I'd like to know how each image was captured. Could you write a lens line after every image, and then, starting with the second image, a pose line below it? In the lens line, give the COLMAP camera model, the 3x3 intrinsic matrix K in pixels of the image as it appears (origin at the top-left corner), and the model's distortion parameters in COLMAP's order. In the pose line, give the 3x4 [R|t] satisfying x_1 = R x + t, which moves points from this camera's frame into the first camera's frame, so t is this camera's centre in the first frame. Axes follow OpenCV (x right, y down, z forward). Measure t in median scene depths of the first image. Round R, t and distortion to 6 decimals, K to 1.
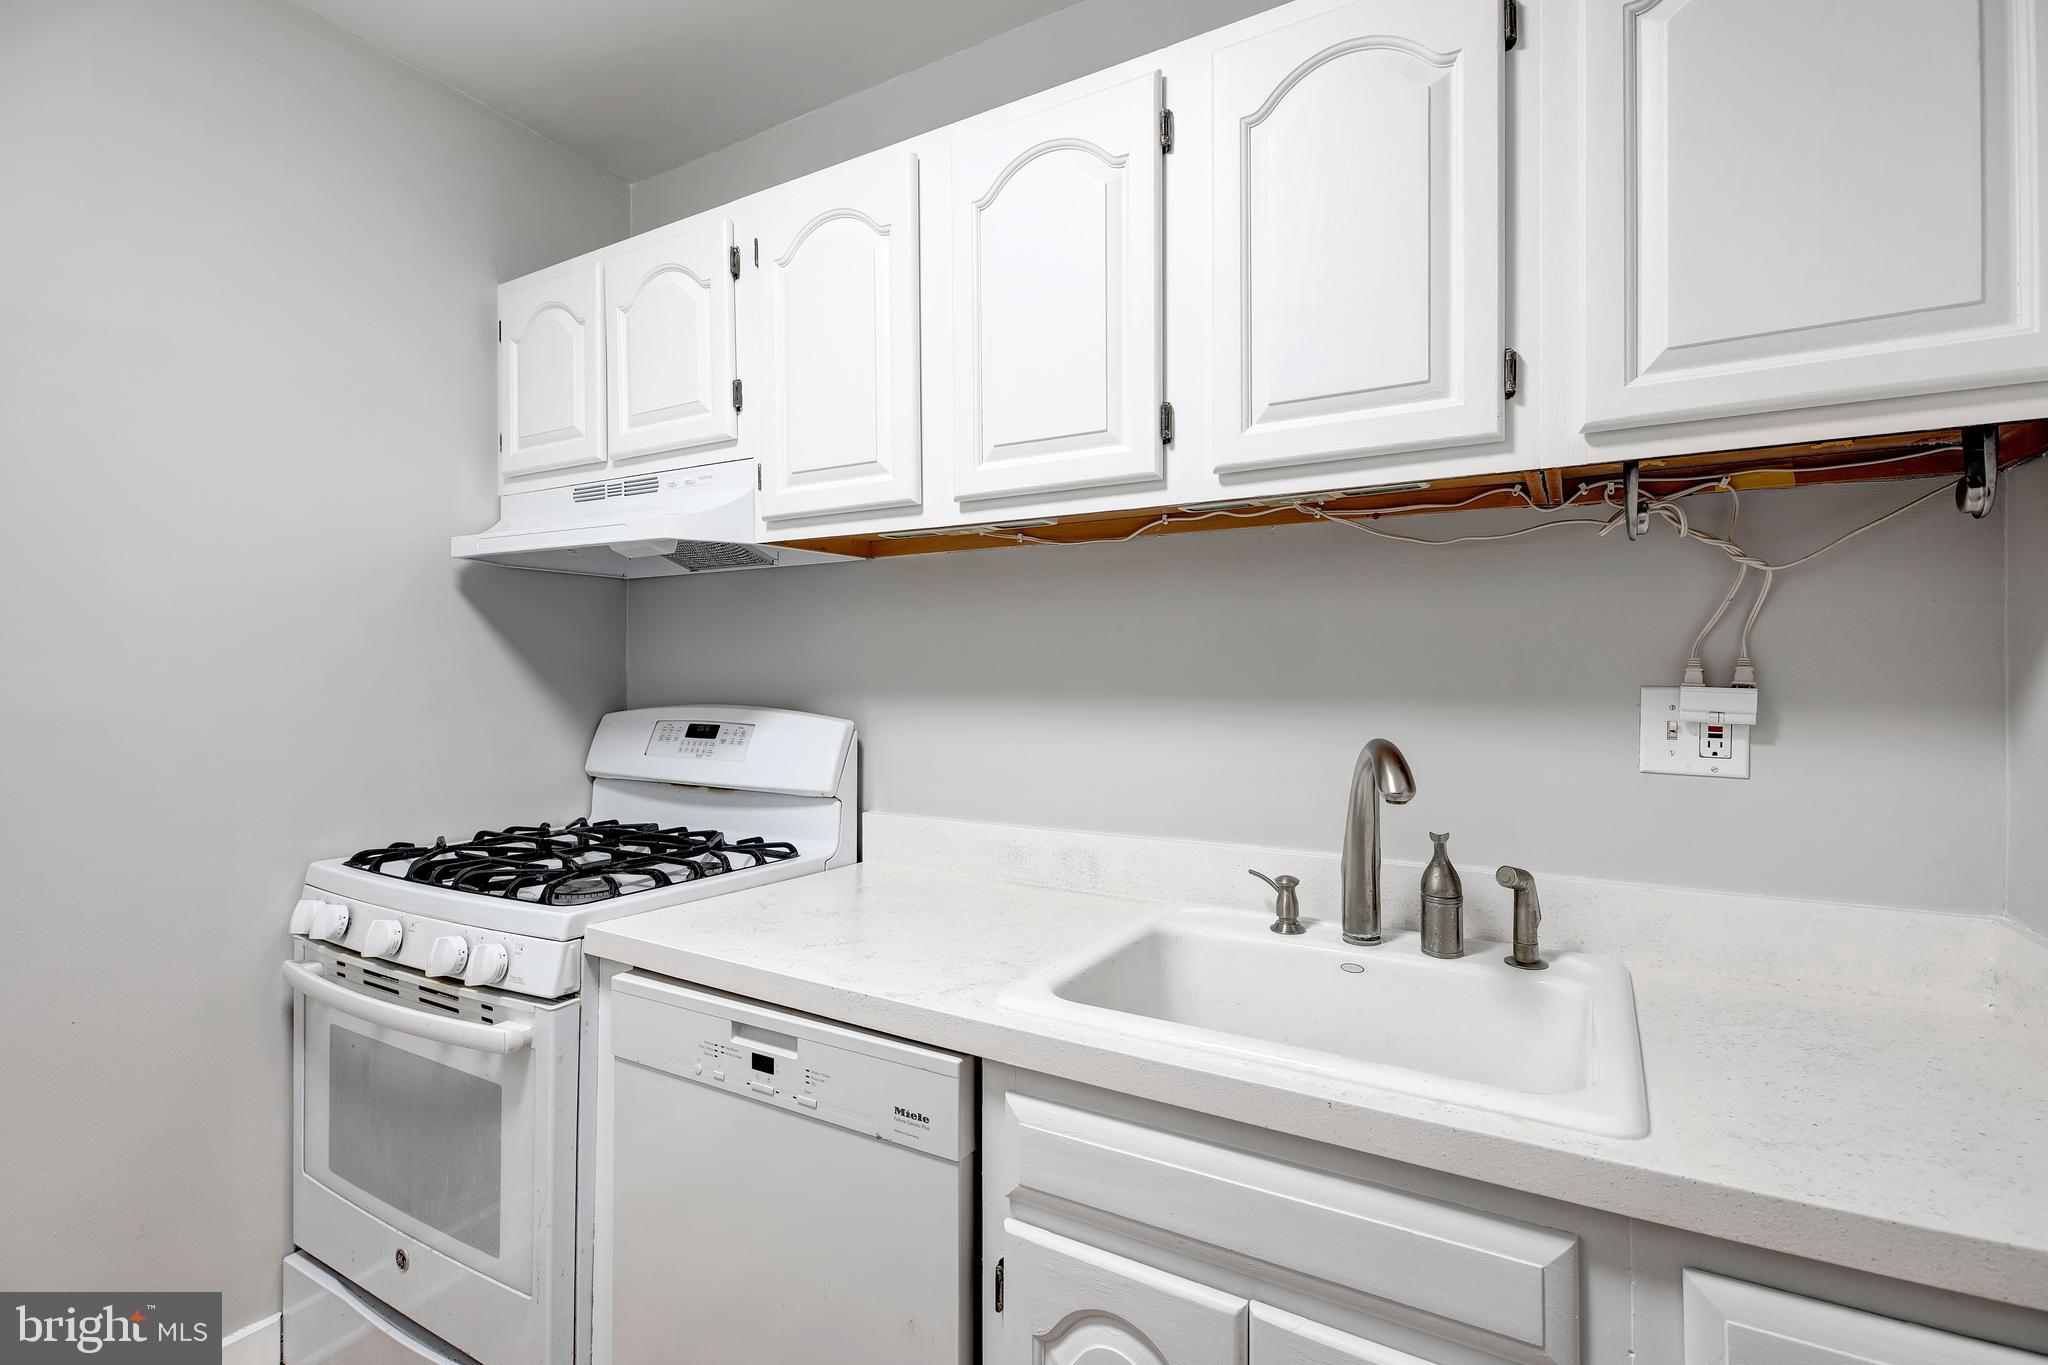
lens RADIAL K [[930.7, 0, 1031.5], [0, 930.7, 669.2], [0, 0, 1]] dist [0.001947, 0.000346]
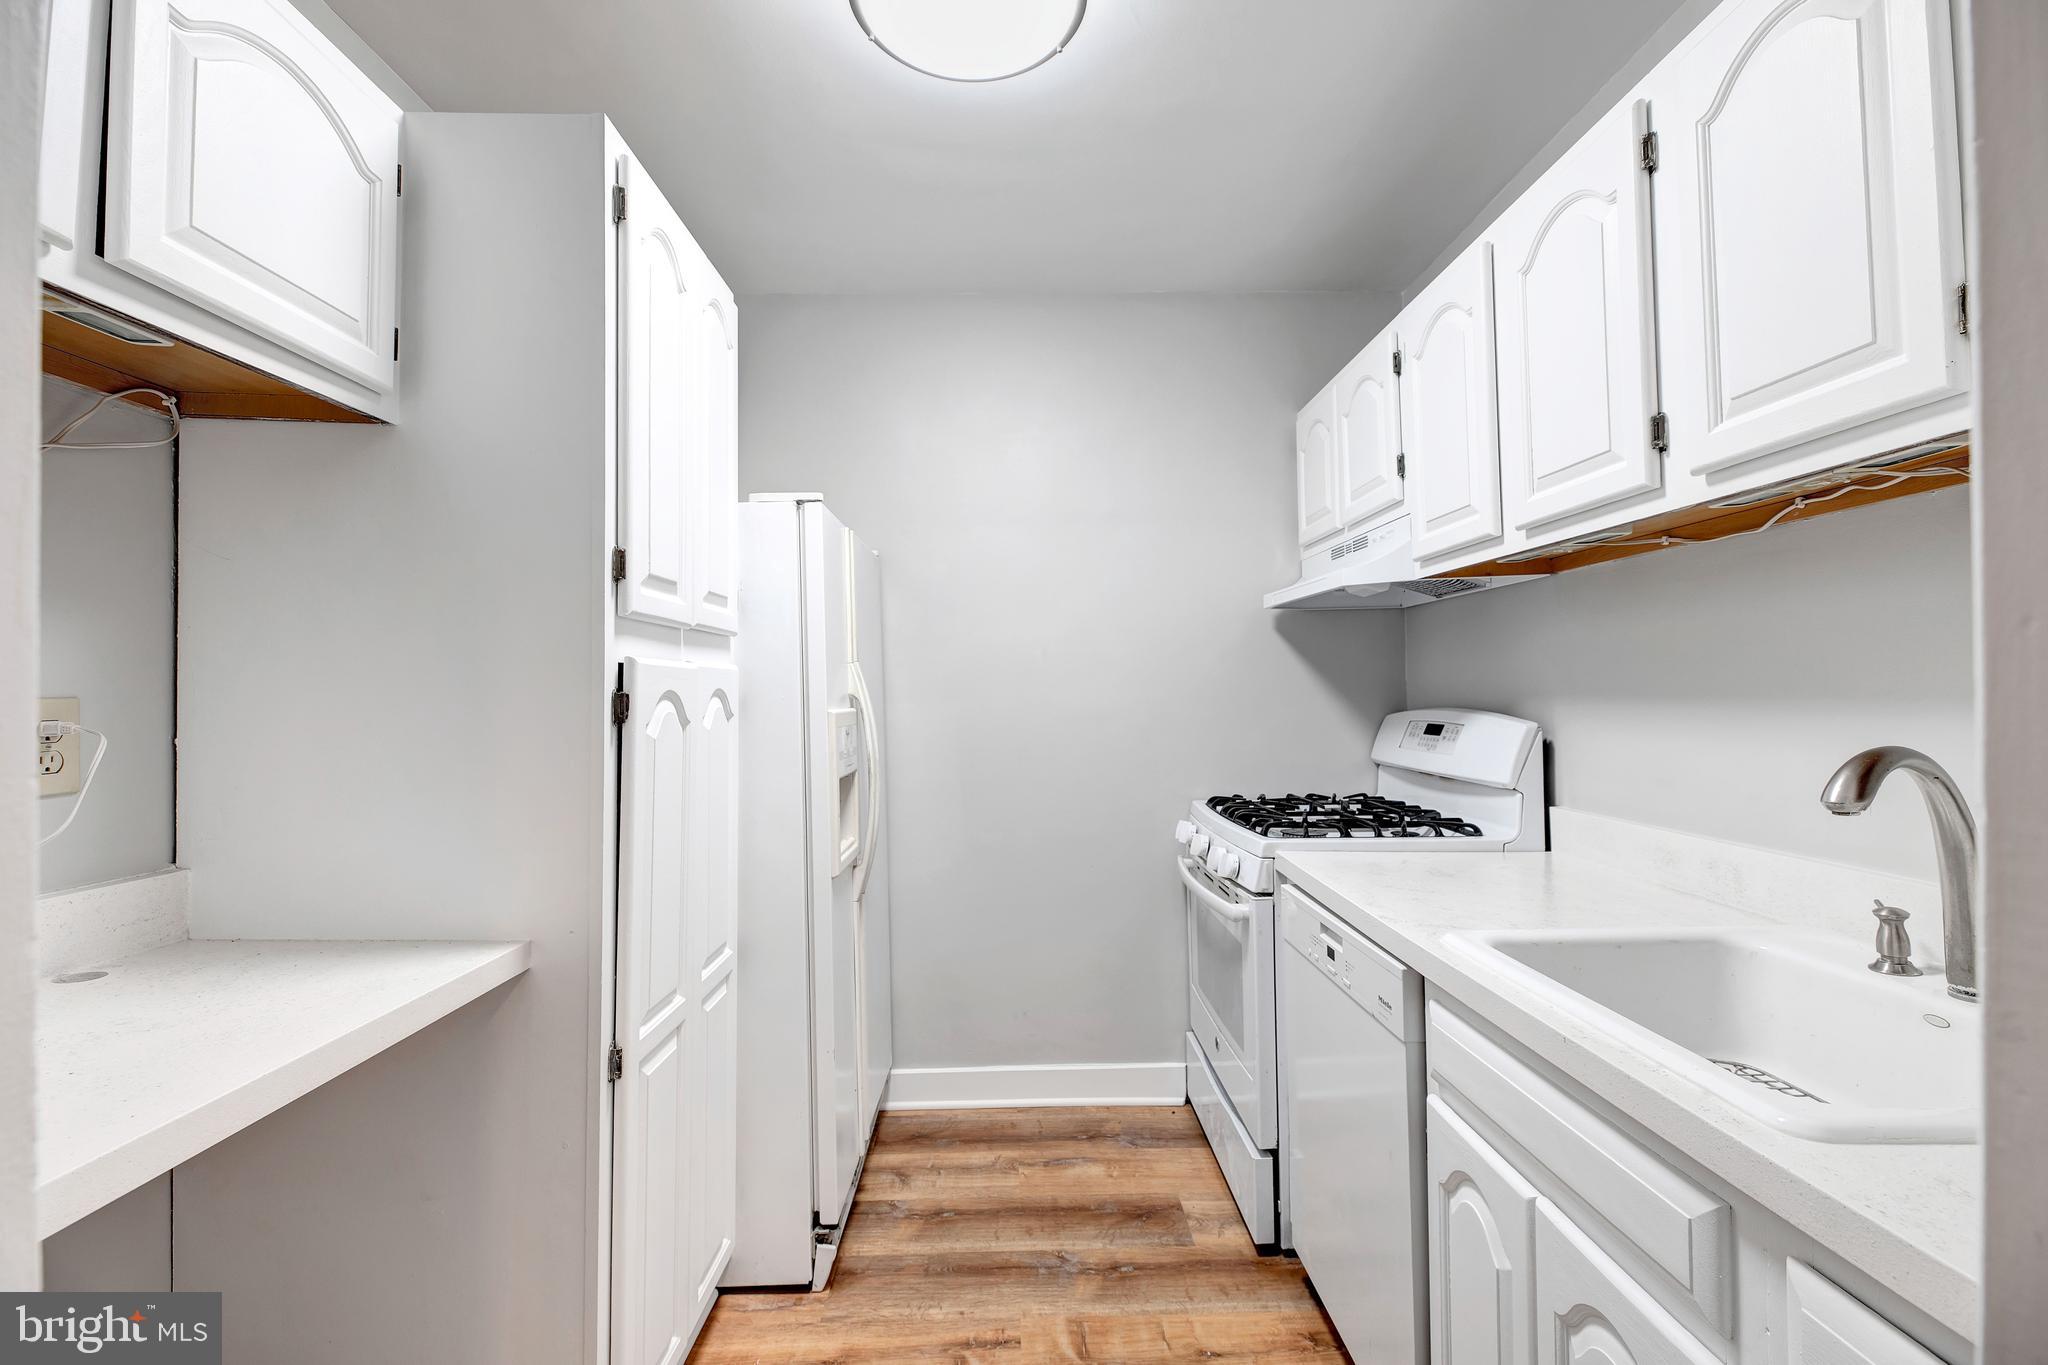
lens RADIAL K [[930.7, 0, 1026.8], [0, 930.7, 668.9], [0, 0, 1]] dist [0.001947, 0.000346]
pose [[0.509413, -0.032933, -0.859891, 0.543060], [0.025313, 0.999408, -0.023281, 0.002334], [0.860150, -0.009907, 0.509946, -0.106623]]
